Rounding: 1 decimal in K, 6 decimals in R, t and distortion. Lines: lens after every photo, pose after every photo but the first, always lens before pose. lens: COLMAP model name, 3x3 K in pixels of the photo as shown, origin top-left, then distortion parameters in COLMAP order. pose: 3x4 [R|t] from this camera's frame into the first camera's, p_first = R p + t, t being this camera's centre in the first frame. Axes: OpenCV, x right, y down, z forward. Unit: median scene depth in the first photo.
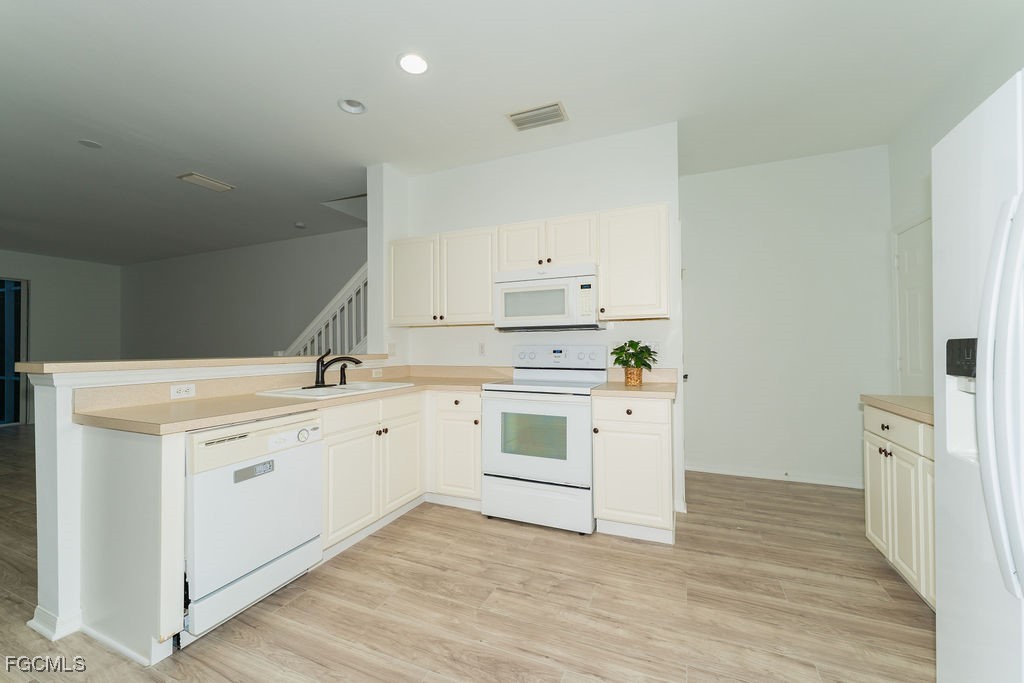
lens RADIAL K [[411.6, 0, 506.8], [0, 411.6, 343.2], [0, 0, 1]] dist [0.000678, -0.000526]
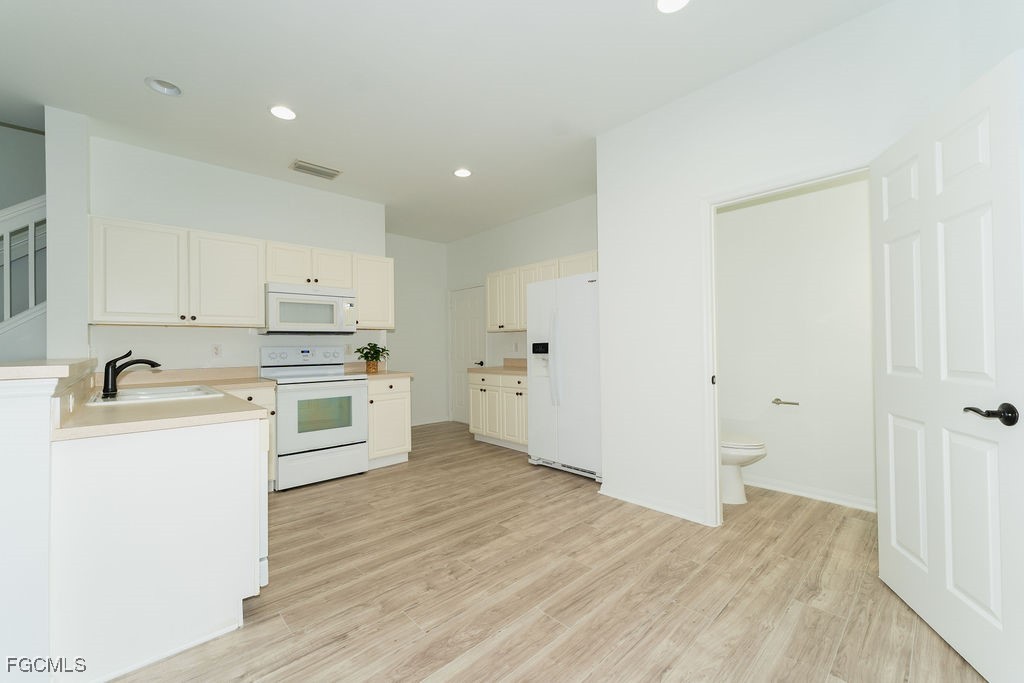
lens RADIAL K [[411.6, 0, 509.9], [0, 411.6, 344.6], [0, 0, 1]] dist [0.000678, -0.000526]
pose [[0.396178, 0.004895, 0.918160, -0.960861], [0.002474, 0.999976, -0.006399, 0.010658], [-0.918170, 0.004807, 0.396157, -0.078479]]
